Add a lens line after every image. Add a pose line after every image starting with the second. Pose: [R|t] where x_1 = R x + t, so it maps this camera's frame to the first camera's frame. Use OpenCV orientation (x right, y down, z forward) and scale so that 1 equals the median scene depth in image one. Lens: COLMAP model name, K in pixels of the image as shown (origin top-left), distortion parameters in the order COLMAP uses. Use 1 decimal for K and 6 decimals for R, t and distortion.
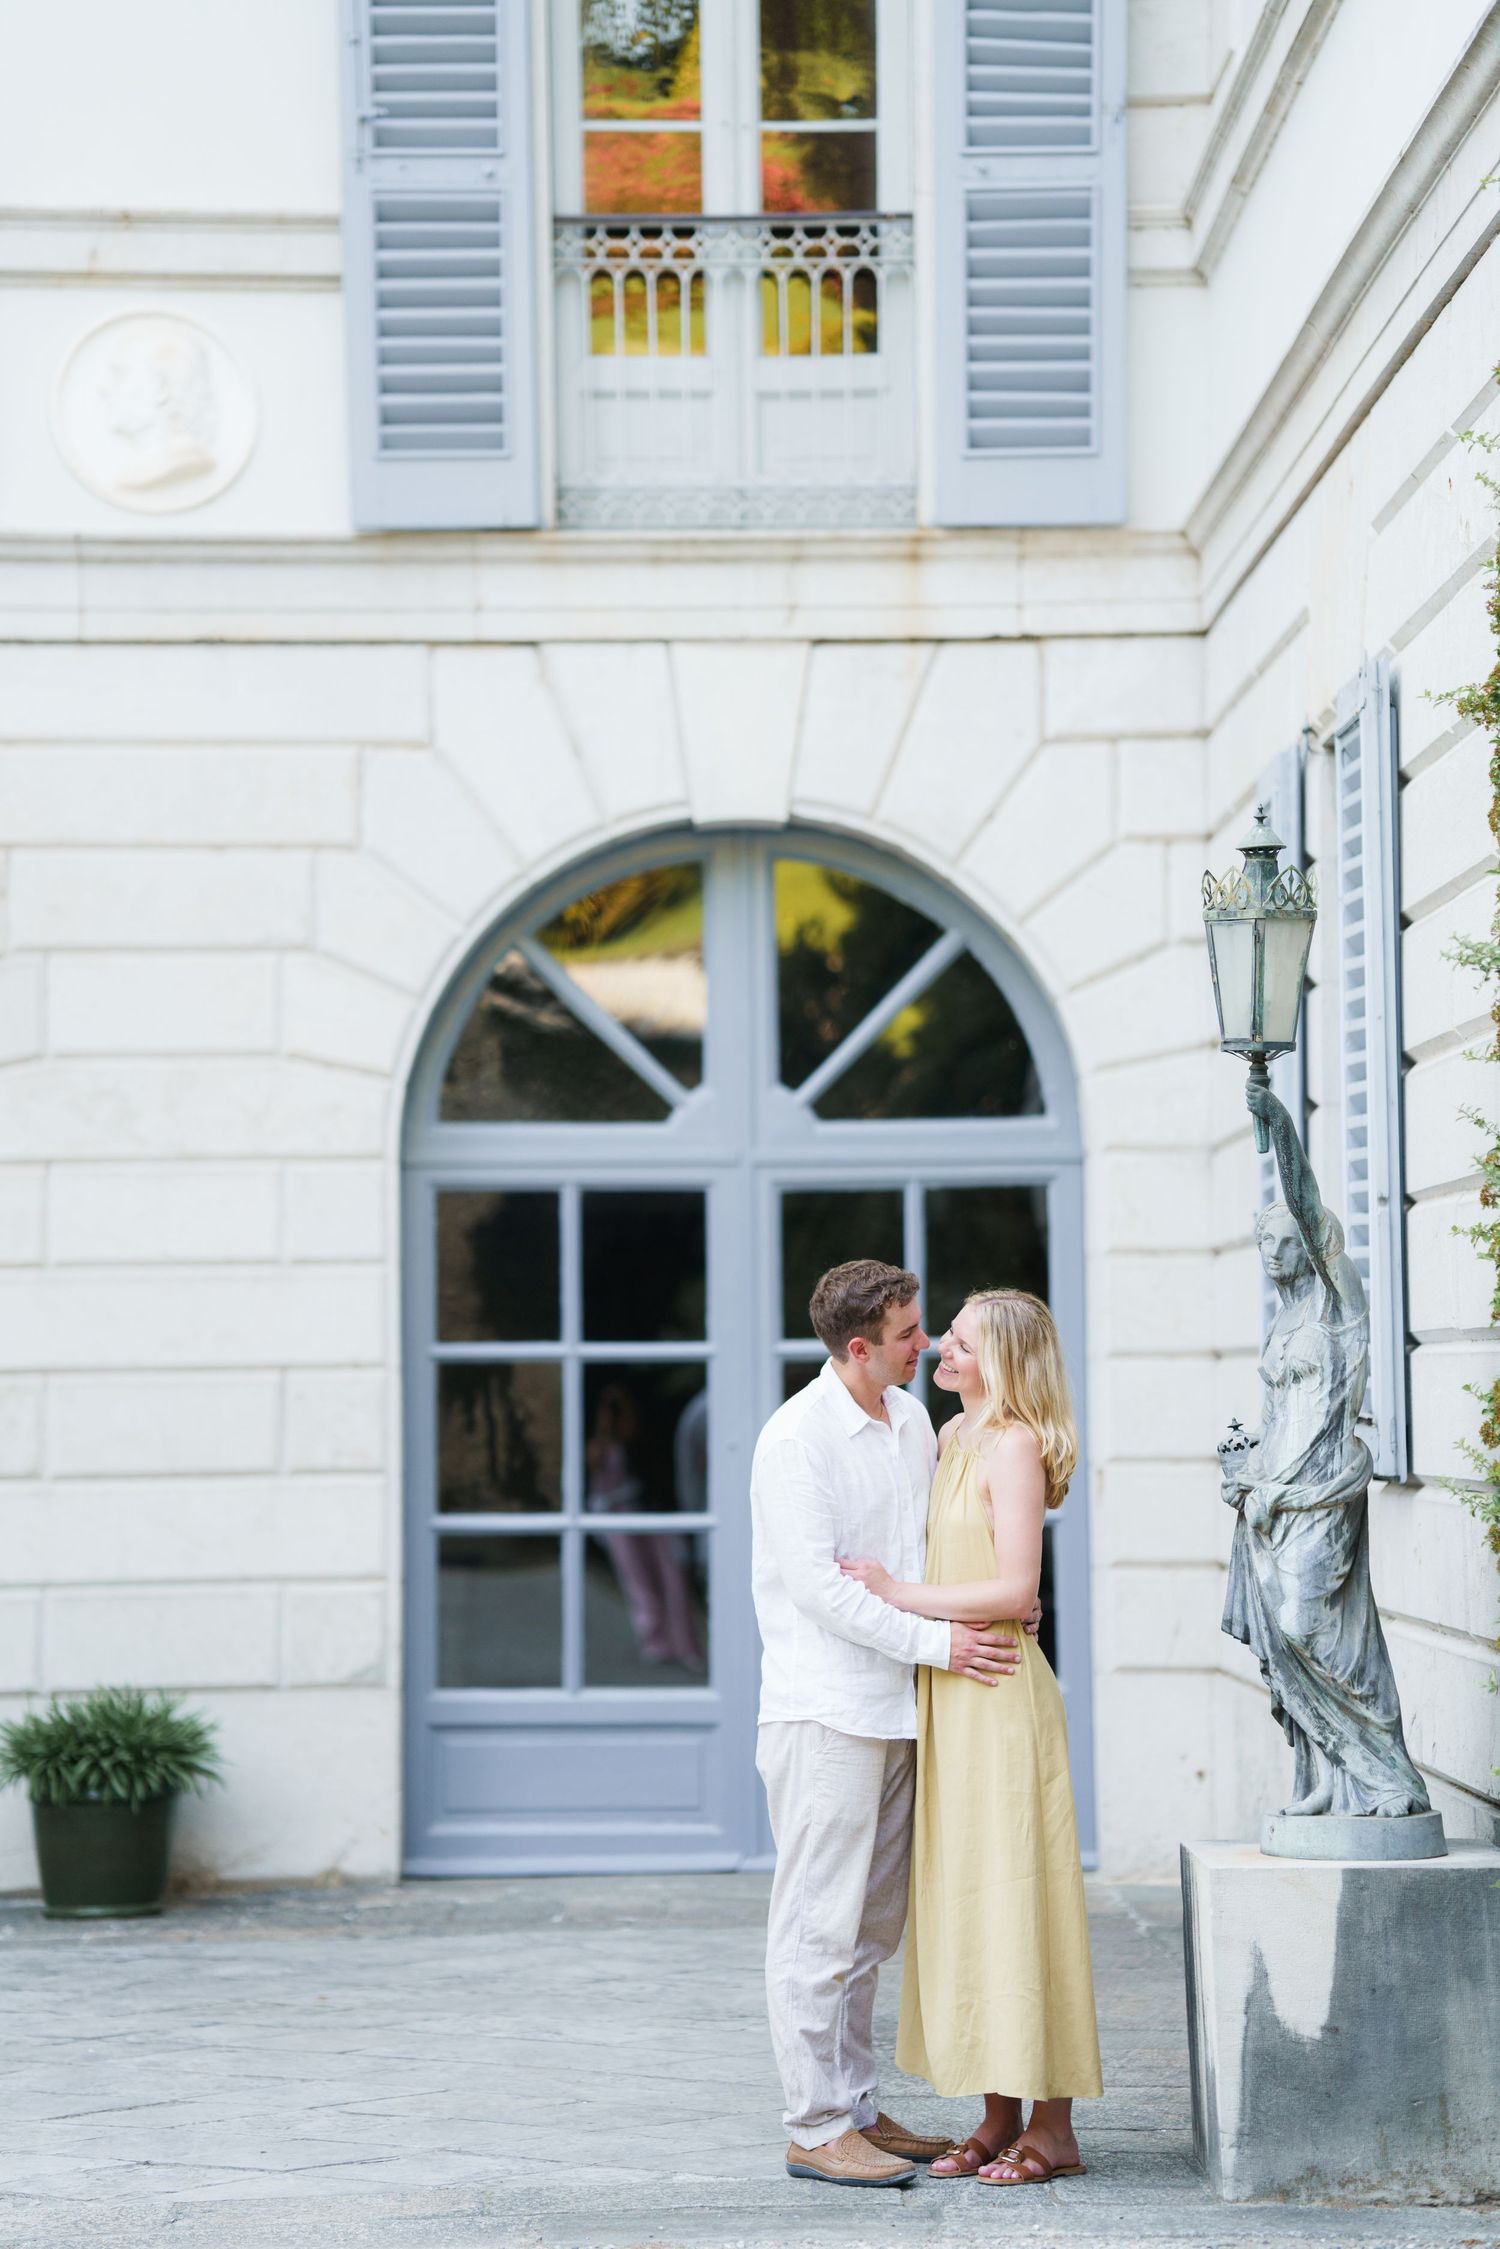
lens RADIAL K [[5295.8, 0, 750.0], [0, 5295.8, 1124.5], [0, 0, 1]] dist [0.660743, 1.031874]
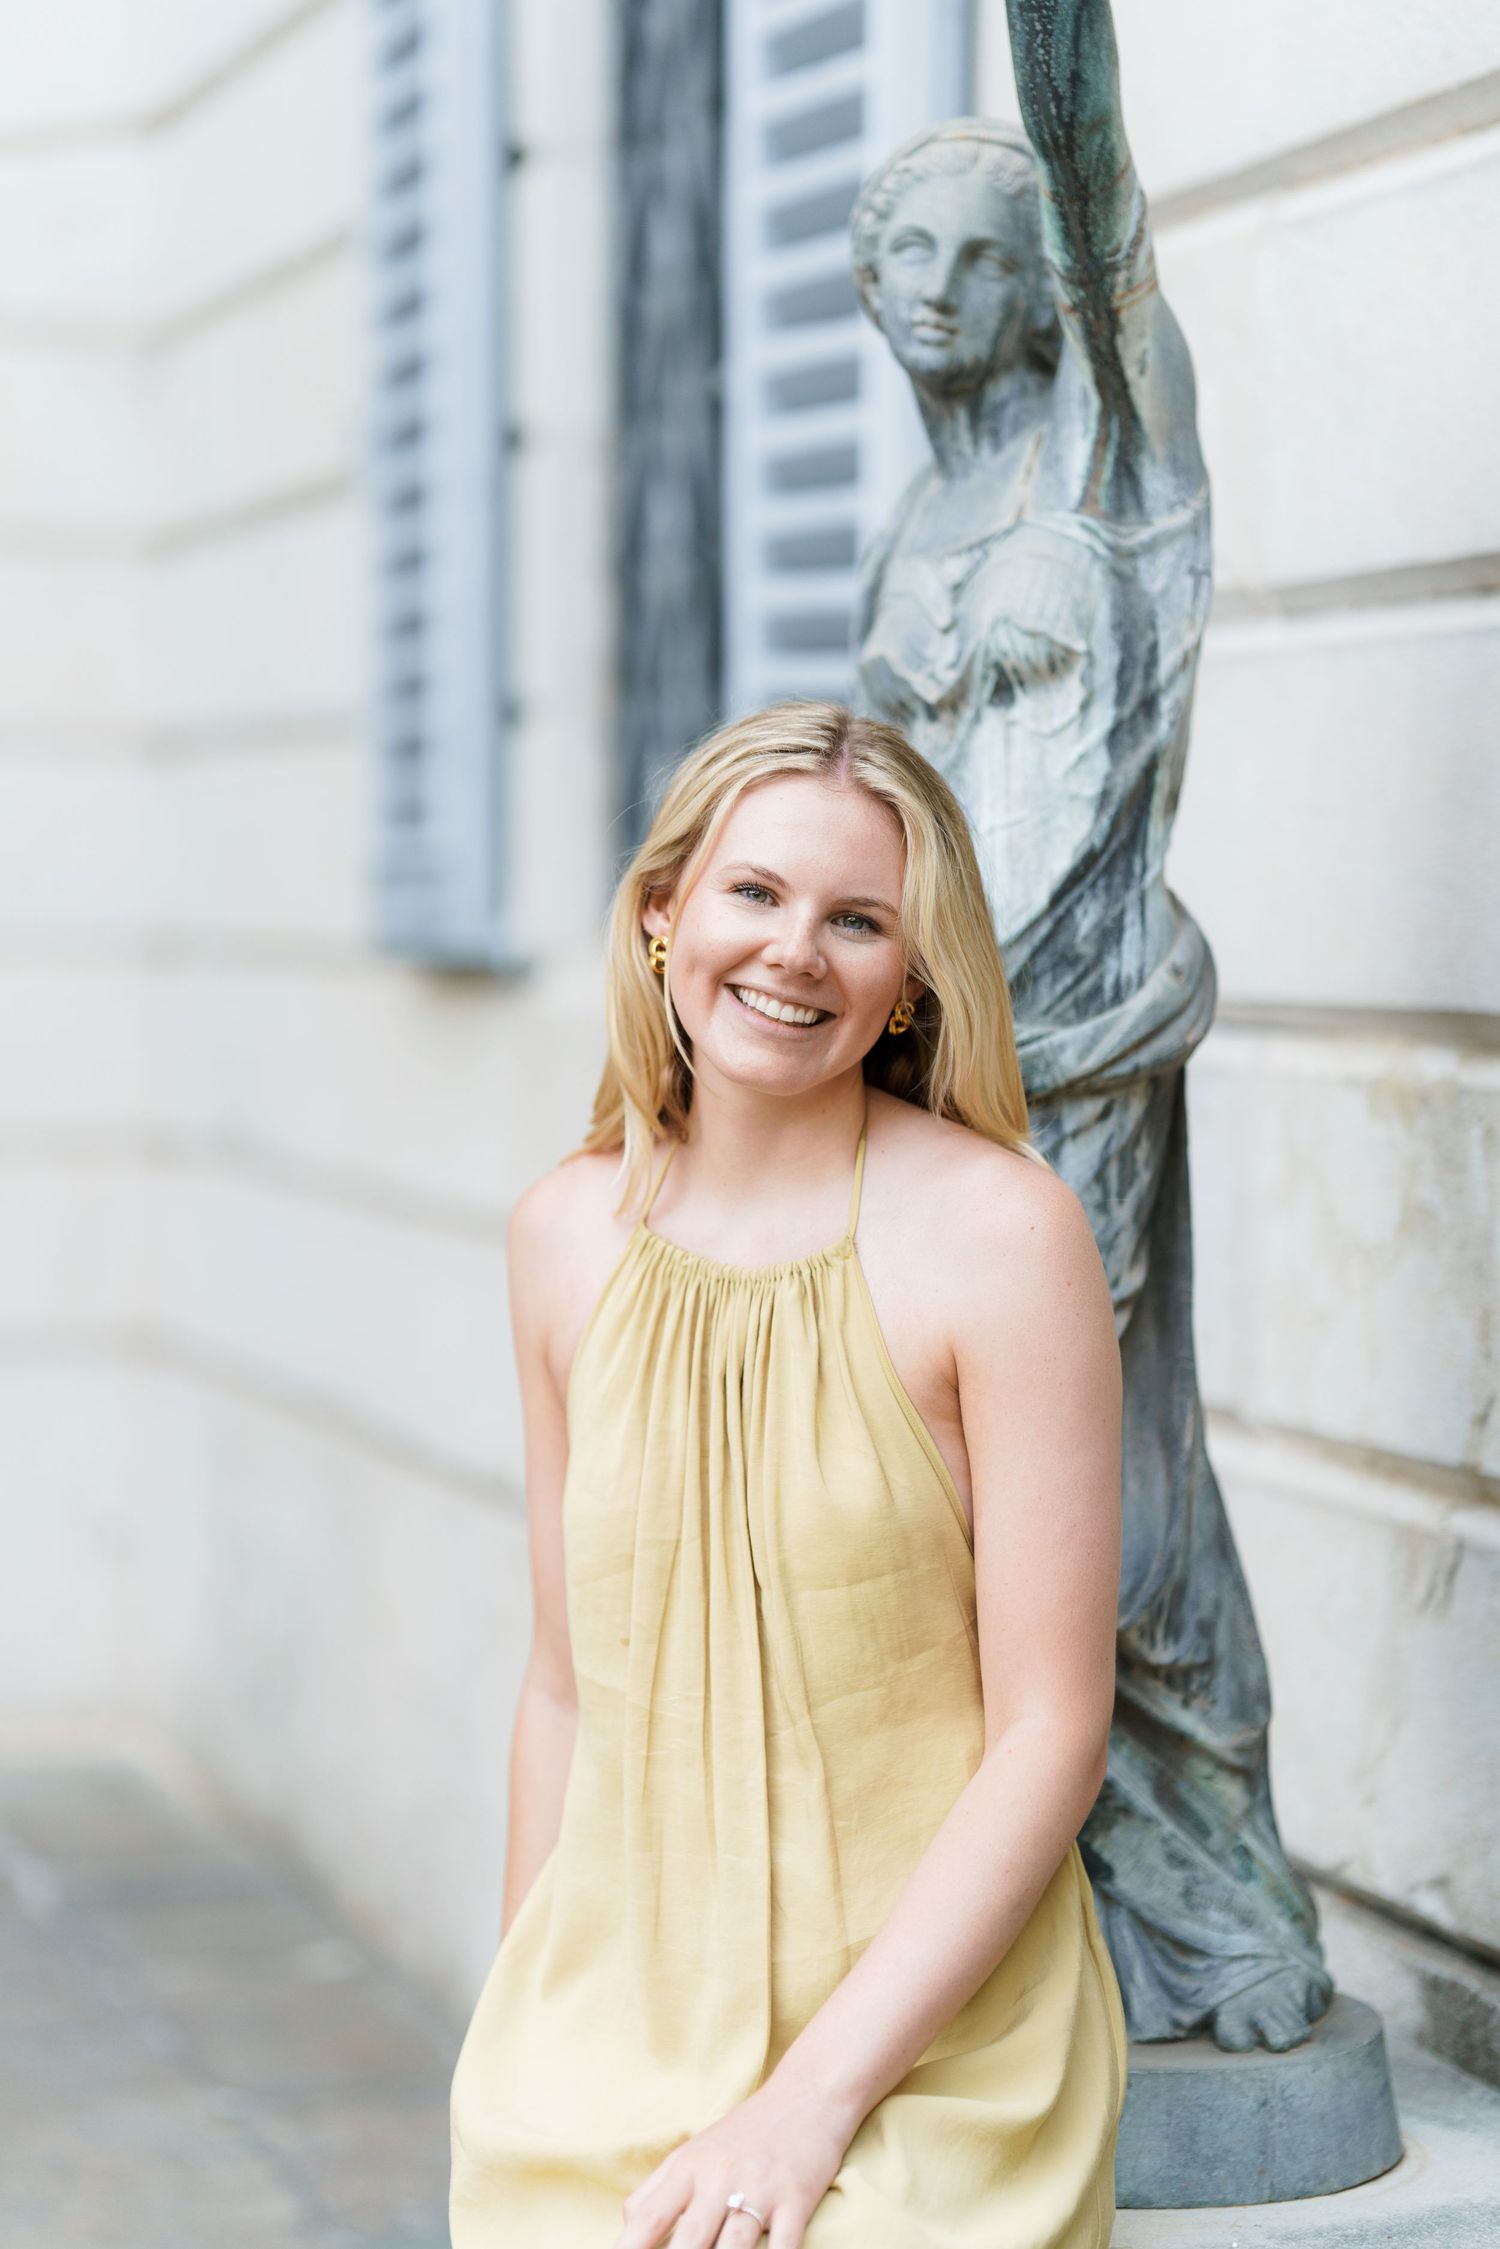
lens RADIAL K [[5470.6, 0, 752.8], [0, 5470.6, 1111.1], [0, 0, 1]] dist [0.645539, 1.257111]
pose [[0.962908, 0.005775, 0.269768, -0.000396], [-0.029091, 0.996165, 0.082514, 0.041669], [-0.268257, -0.087301, 0.959383, 0.623542]]
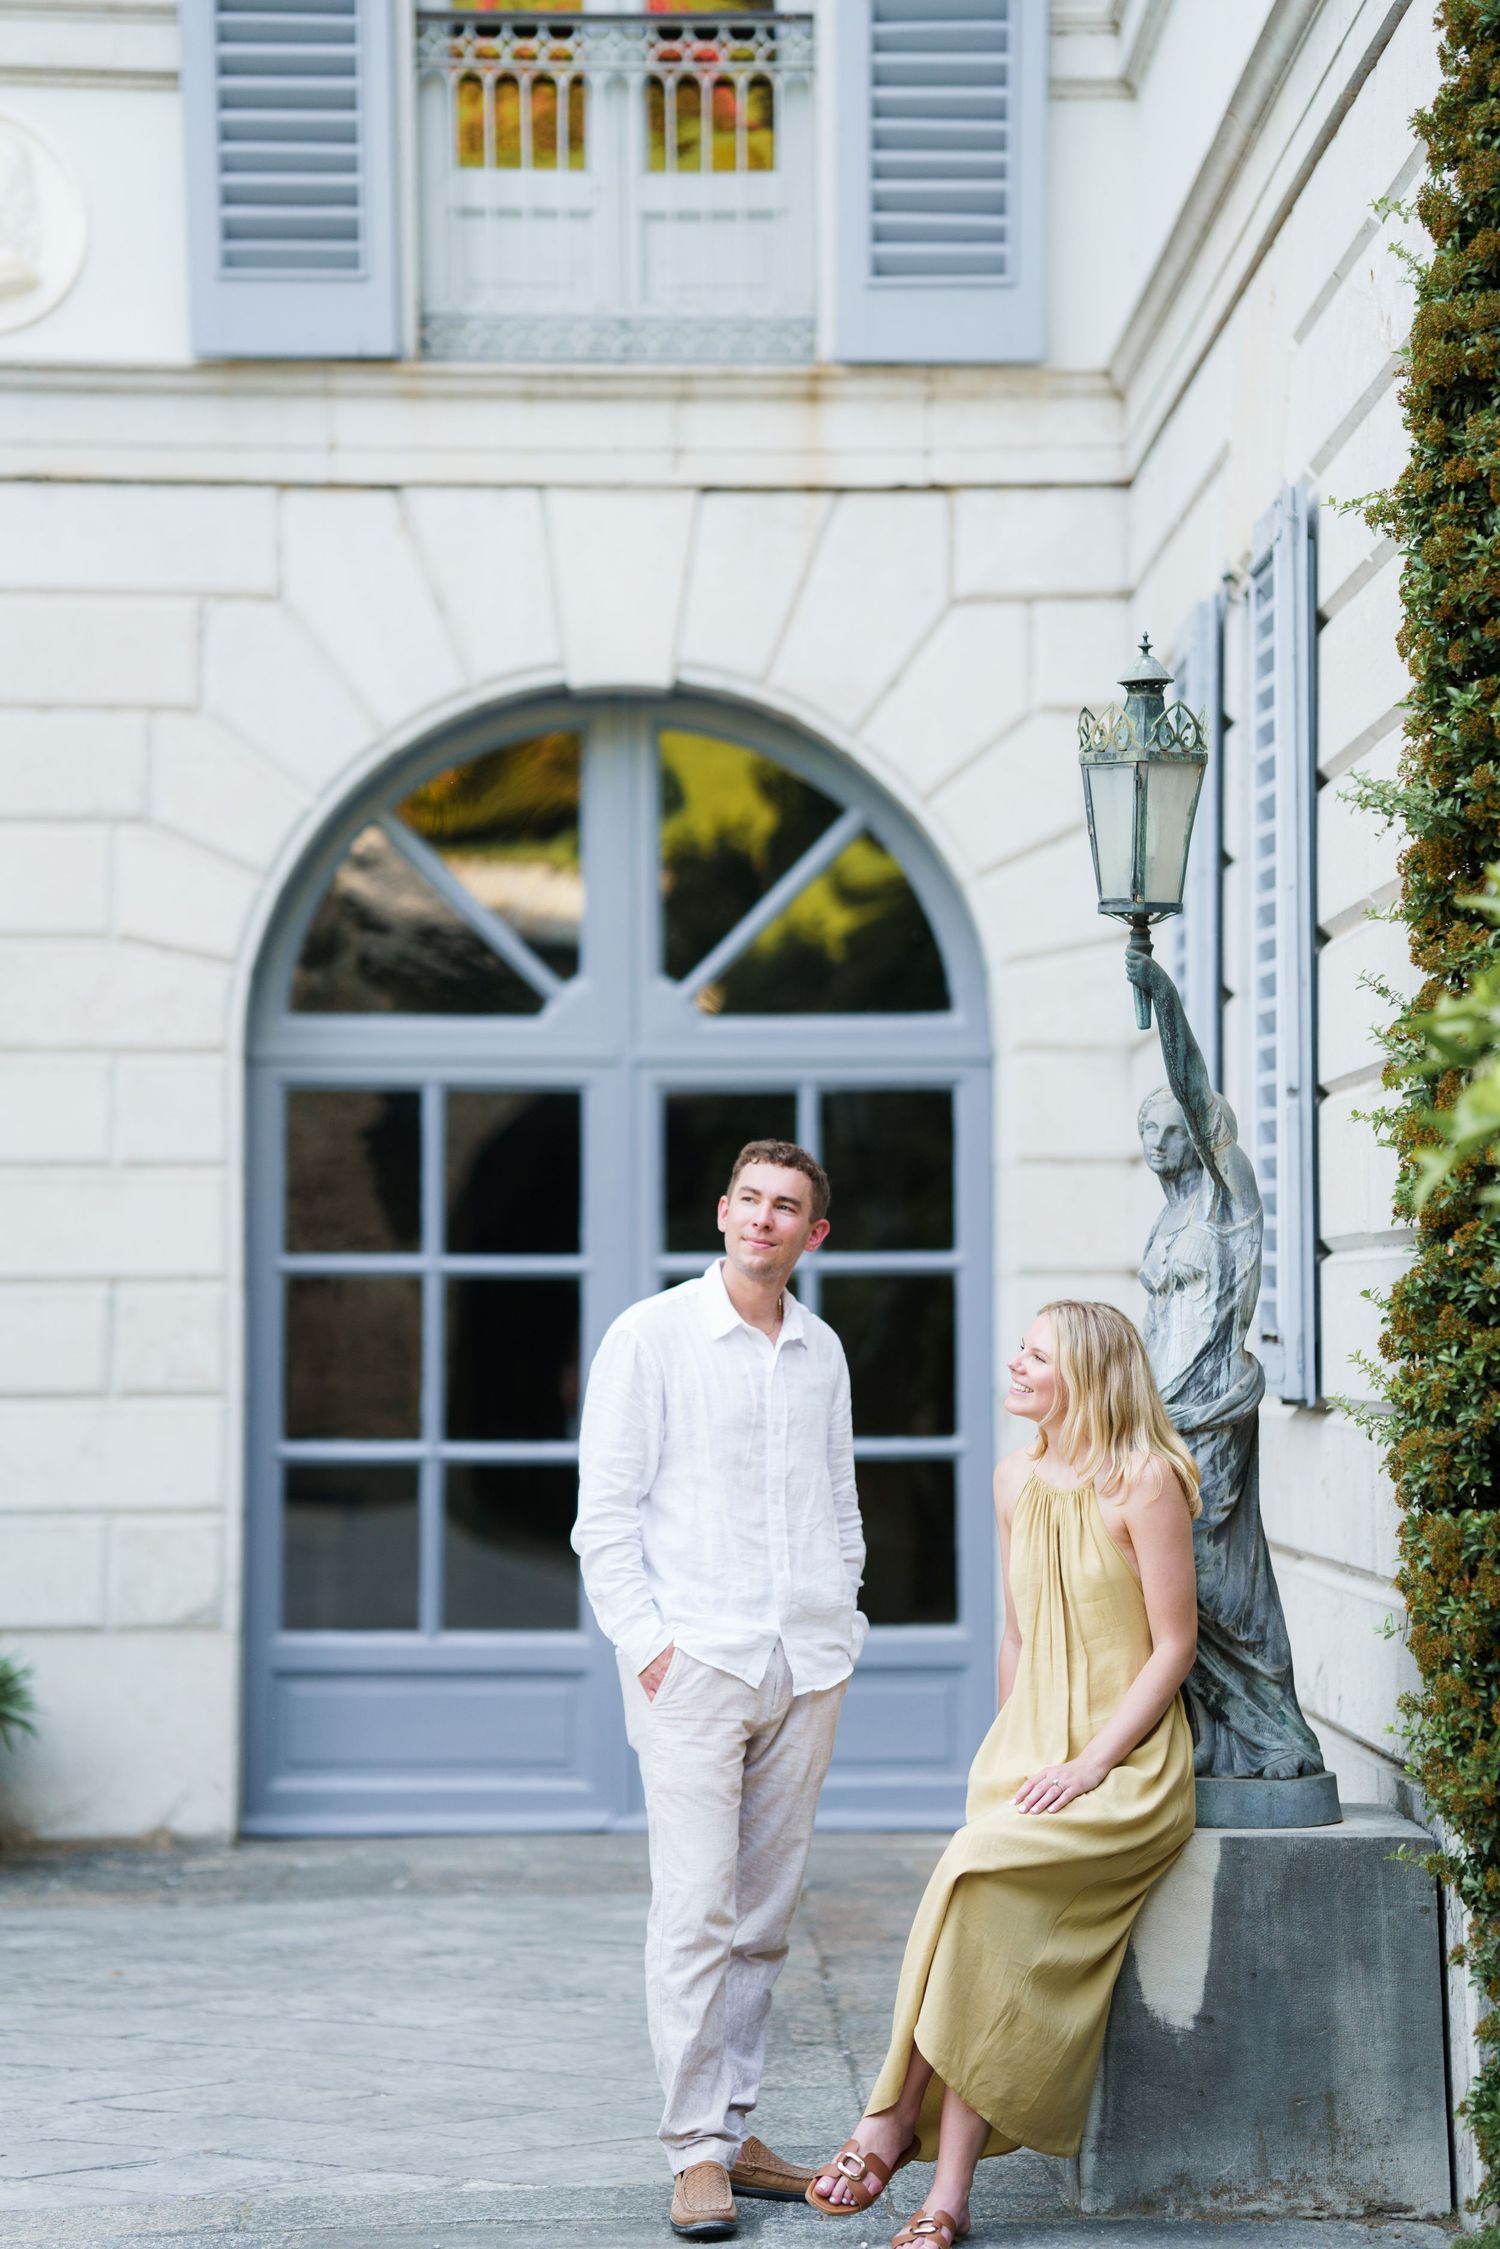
lens RADIAL K [[5364.3, 0, 752.3], [0, 5364.3, 1116.7], [0, 0, 1]] dist [0.657770, 1.154087]
pose [[0.999967, 0.007977, 0.001591, 0.027105], [-0.007992, 0.999922, 0.009606, 0.010608], [-0.001514, -0.009619, 0.999953, 0.097955]]
